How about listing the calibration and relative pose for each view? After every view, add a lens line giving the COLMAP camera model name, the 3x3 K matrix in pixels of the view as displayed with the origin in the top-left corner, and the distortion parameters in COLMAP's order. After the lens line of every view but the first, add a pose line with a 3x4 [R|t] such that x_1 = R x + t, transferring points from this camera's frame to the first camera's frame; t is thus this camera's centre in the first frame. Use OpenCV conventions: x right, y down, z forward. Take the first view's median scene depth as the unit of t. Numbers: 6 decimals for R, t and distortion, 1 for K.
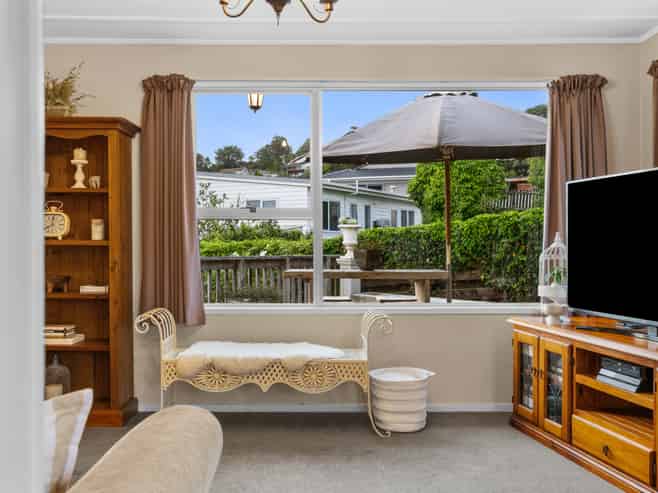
lens RADIAL K [[637.9, 0, 329.9], [0, 637.9, 243.5], [0, 0, 1]] dist [-0.067347, 0.000000]
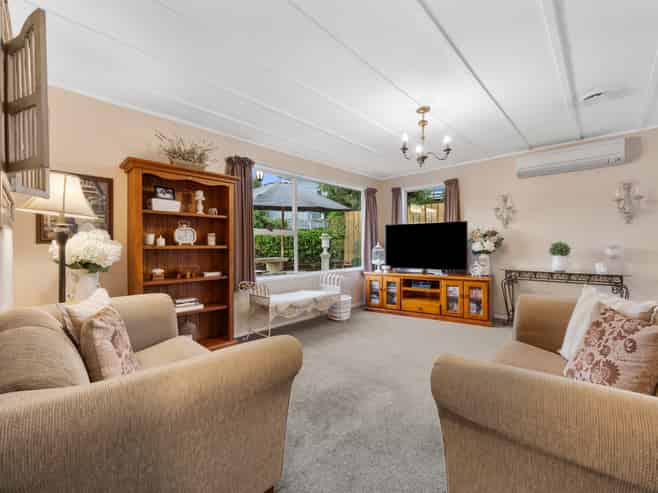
lens RADIAL K [[295.1, 0, 329.1], [0, 295.1, 246.5], [0, 0, 1]] dist [-0.001102, -0.000065]
pose [[0.684267, -0.009792, 0.729165, -0.741528], [0.009426, 0.999945, 0.004583, -0.003048], [-0.729170, 0.003737, 0.684322, 0.221069]]
